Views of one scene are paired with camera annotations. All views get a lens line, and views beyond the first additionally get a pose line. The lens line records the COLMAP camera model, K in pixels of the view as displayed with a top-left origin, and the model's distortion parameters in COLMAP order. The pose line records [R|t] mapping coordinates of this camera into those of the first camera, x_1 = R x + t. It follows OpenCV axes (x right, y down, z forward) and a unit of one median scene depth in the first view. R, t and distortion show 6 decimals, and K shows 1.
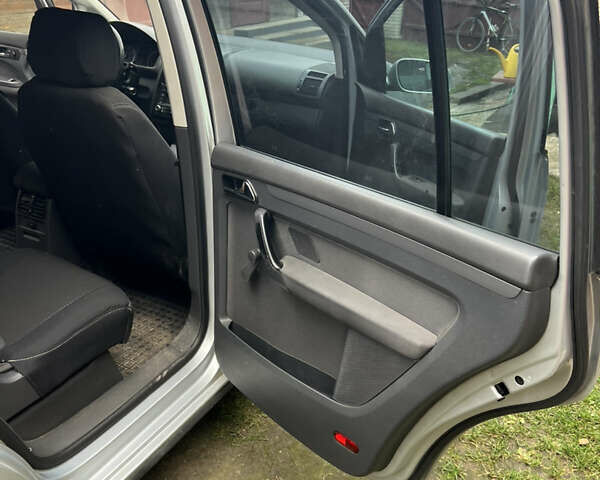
lens RADIAL K [[606.2, 0, 303.0], [0, 606.2, 240.4], [0, 0, 1]] dist [0.120089, -0.246328]
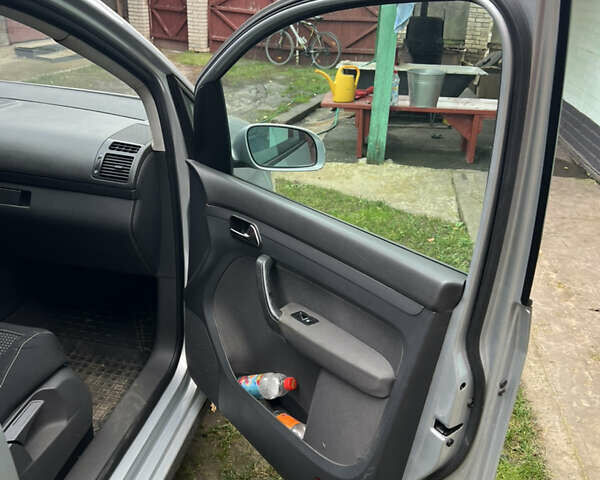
lens RADIAL K [[606.2, 0, 303.0], [0, 606.2, 240.4], [0, 0, 1]] dist [0.120089, -0.246328]
pose [[0.953795, -0.108771, 0.280079, 0.011083], [0.111614, 0.993735, 0.005830, -0.154480], [-0.278958, 0.025700, 0.959959, 0.315147]]
